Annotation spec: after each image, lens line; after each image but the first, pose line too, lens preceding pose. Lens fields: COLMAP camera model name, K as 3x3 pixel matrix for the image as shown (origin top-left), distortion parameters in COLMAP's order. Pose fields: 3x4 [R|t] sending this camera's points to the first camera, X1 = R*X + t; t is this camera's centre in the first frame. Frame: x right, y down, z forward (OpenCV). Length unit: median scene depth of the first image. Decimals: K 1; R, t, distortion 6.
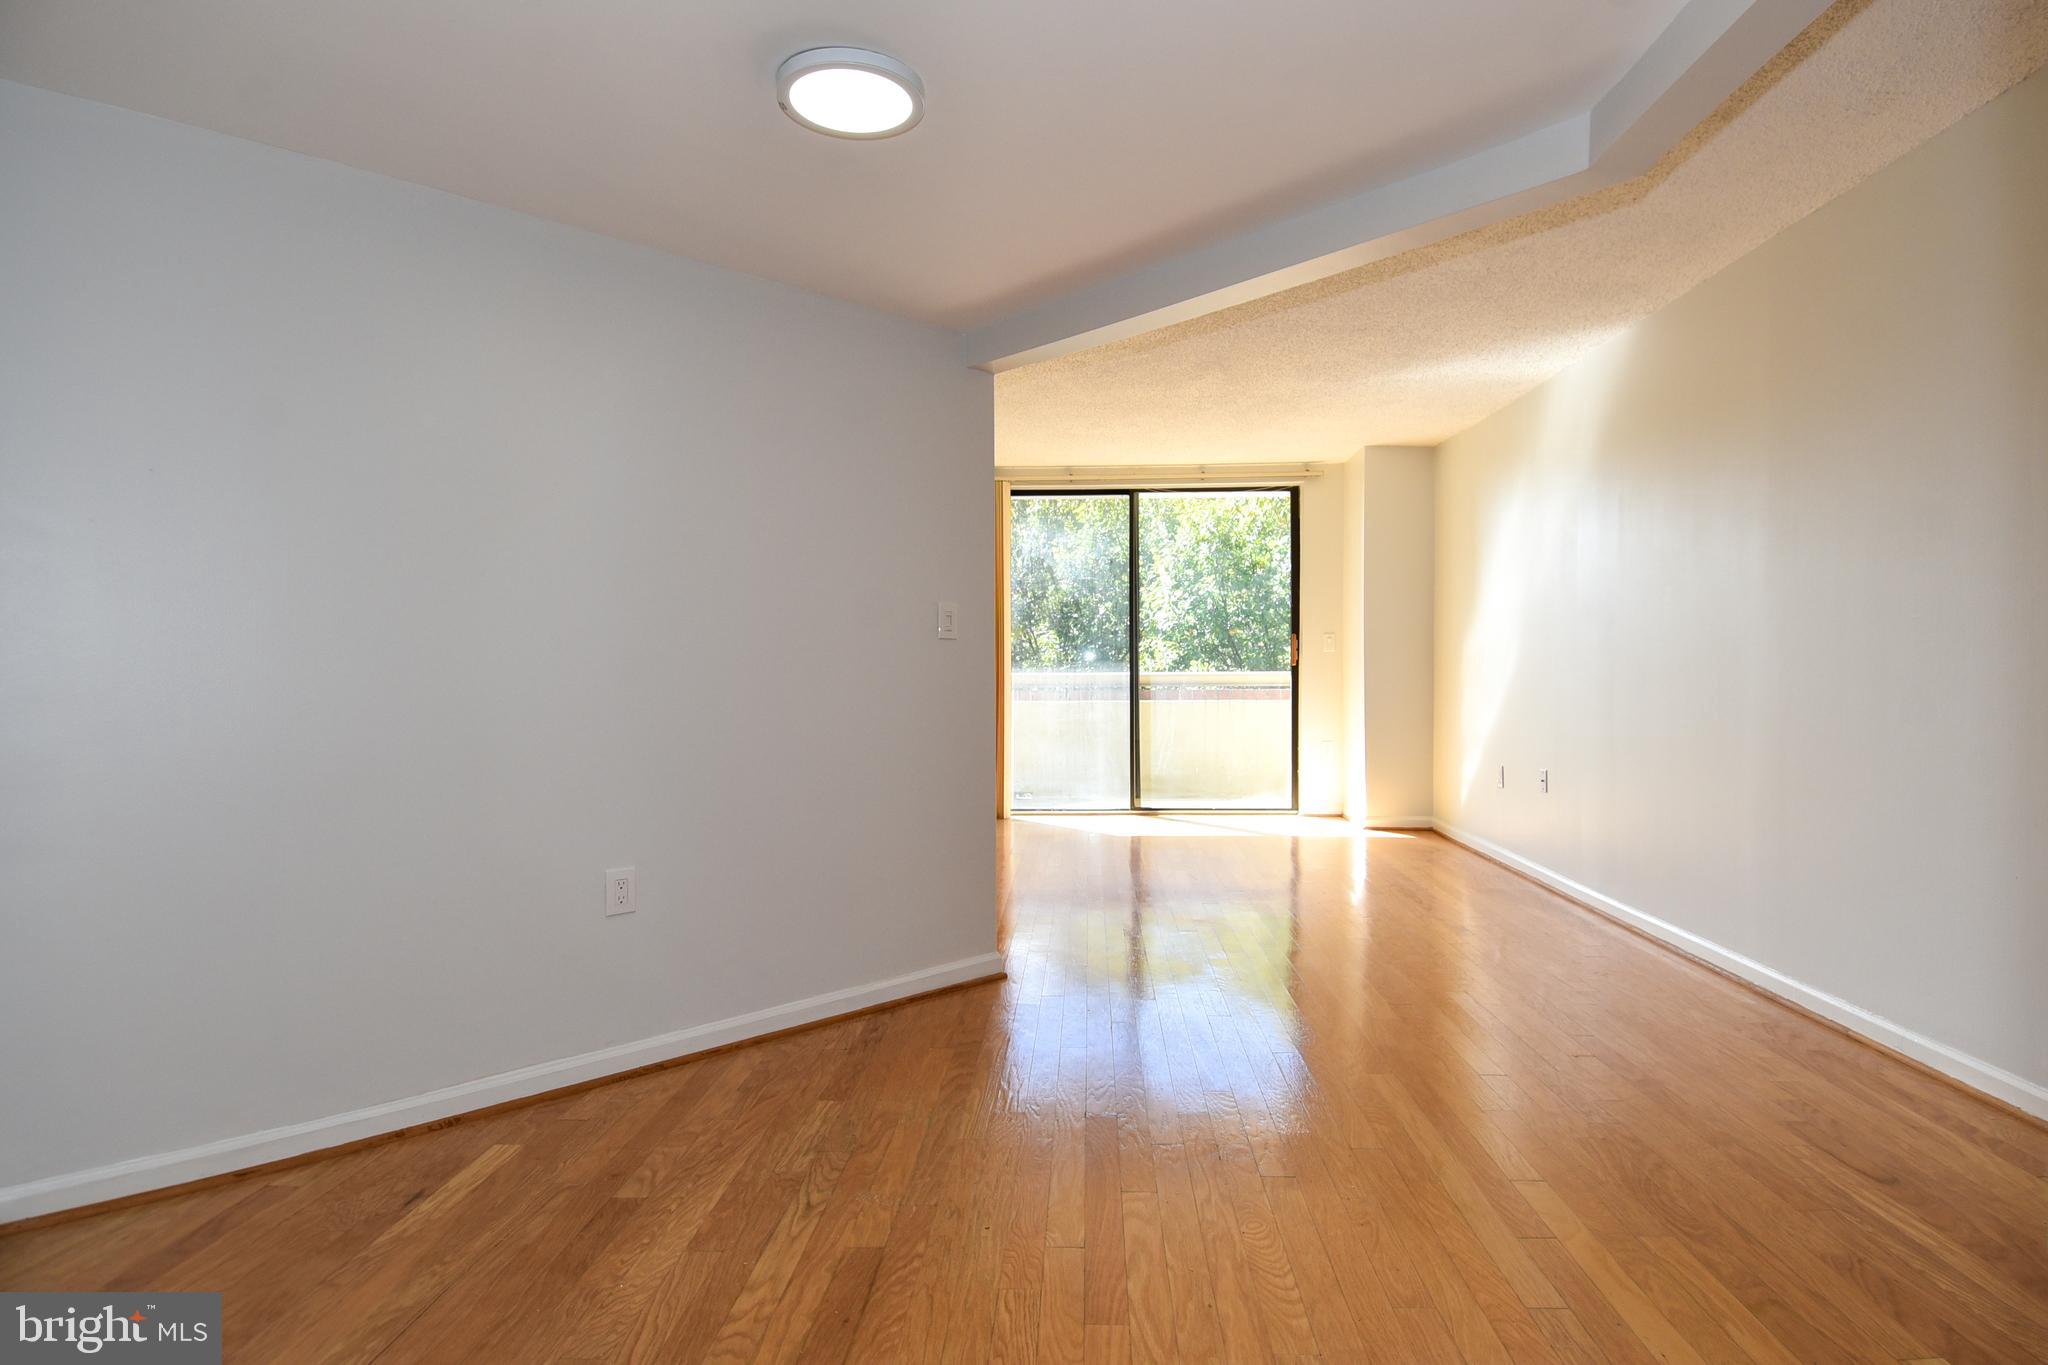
lens RADIAL K [[1071.9, 0, 1029.2], [0, 1071.9, 680.5], [0, 0, 1]] dist [-0.003454, -0.006067]
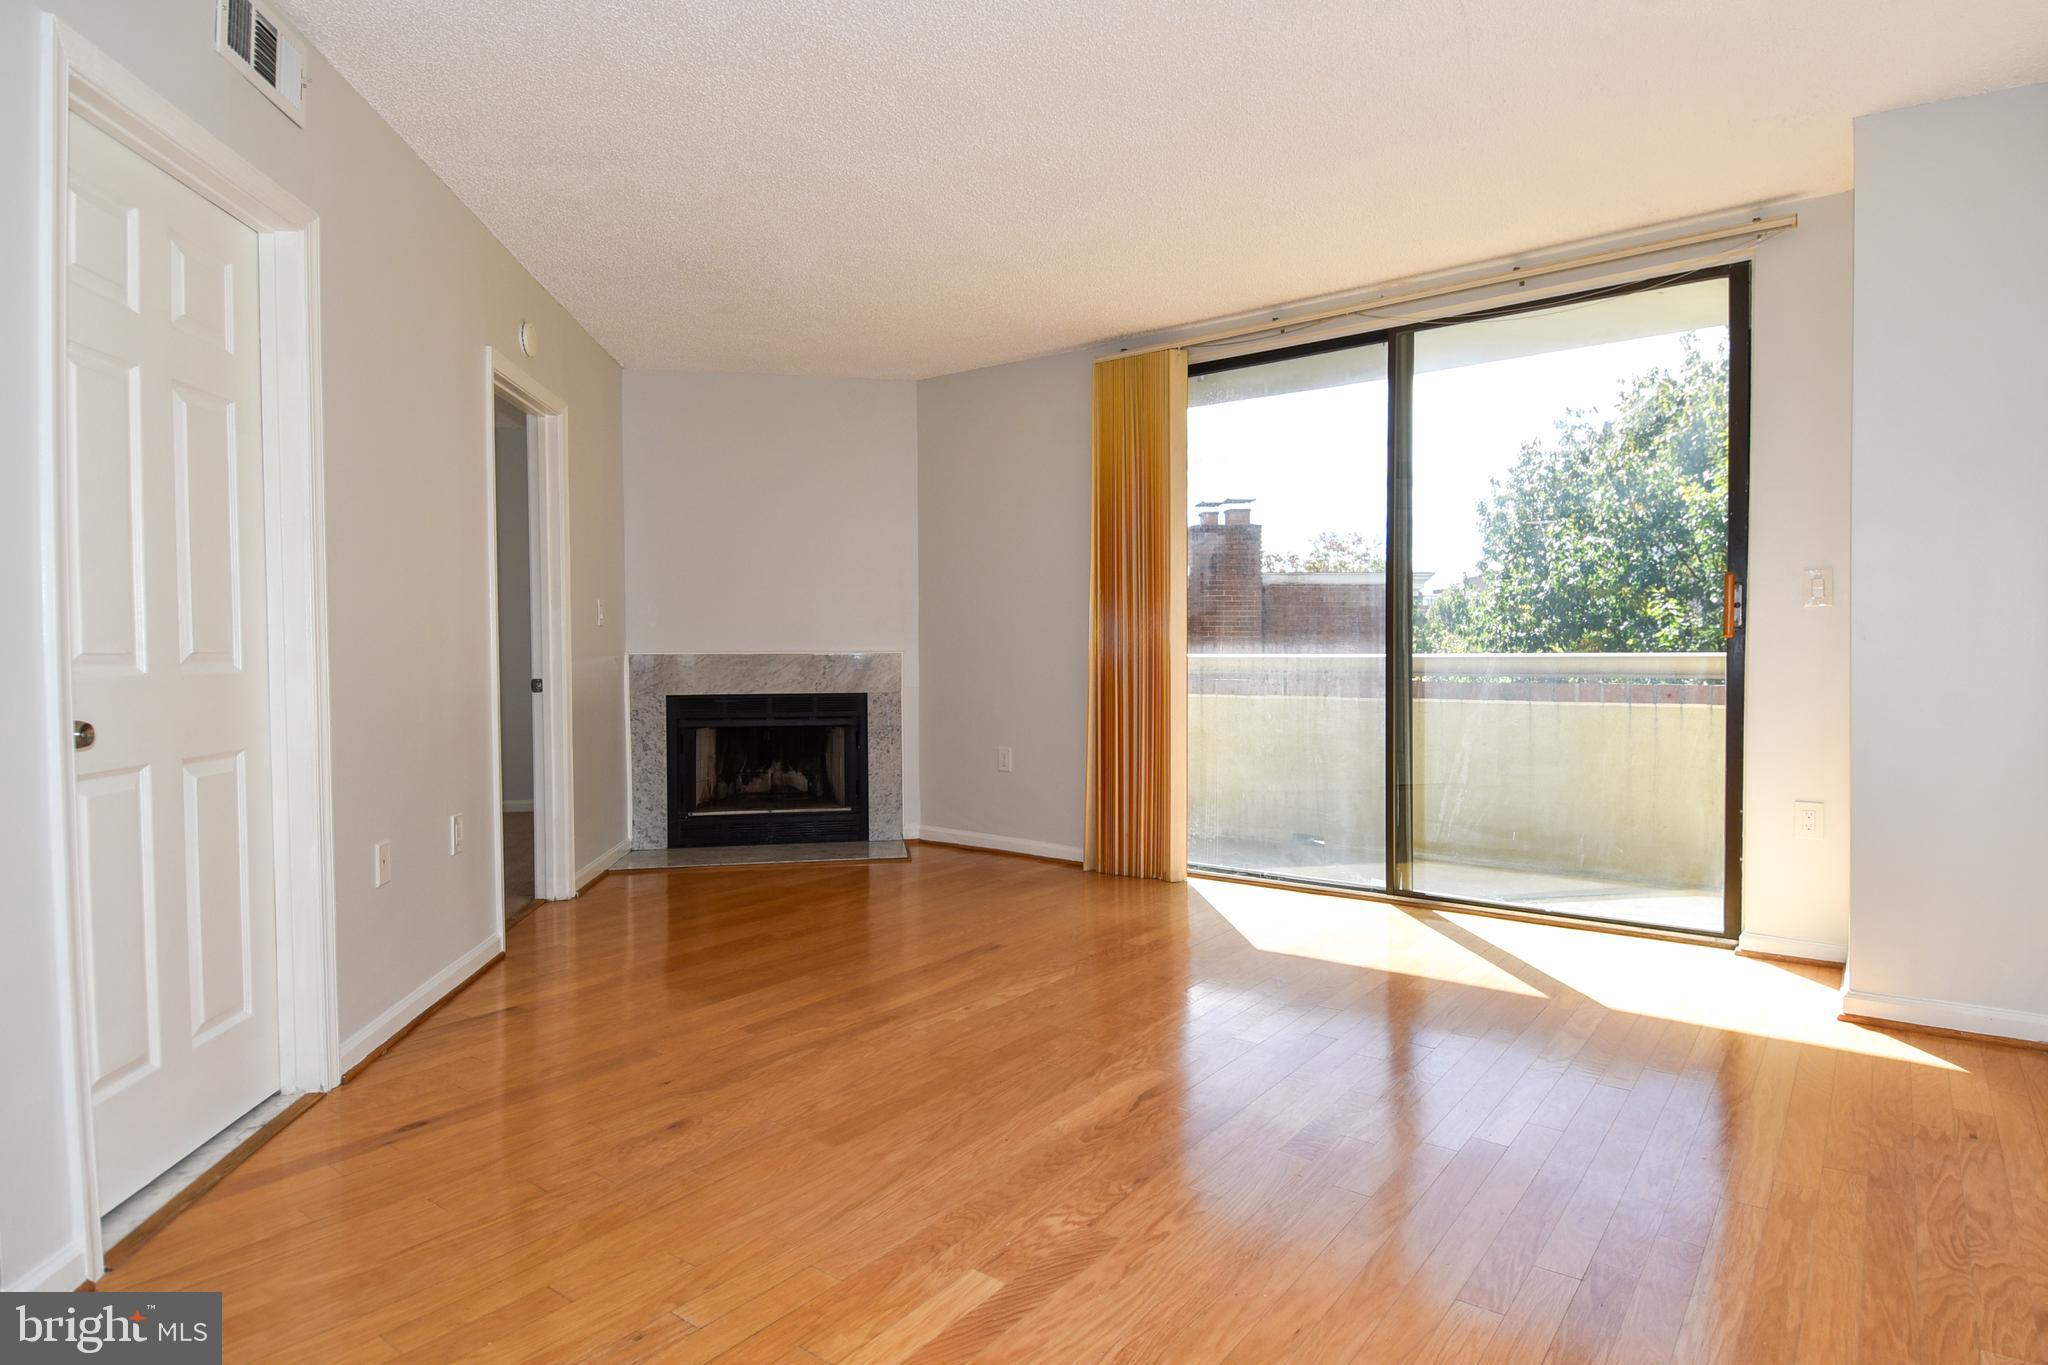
lens RADIAL K [[1071.9, 0, 1014.1], [0, 1071.9, 669.1], [0, 0, 1]] dist [-0.003454, -0.006067]
pose [[0.816105, 0.008445, -0.577841, 0.259913], [-0.004338, 0.999955, 0.008487, -0.001753], [0.577887, -0.004420, 0.816105, 0.421750]]
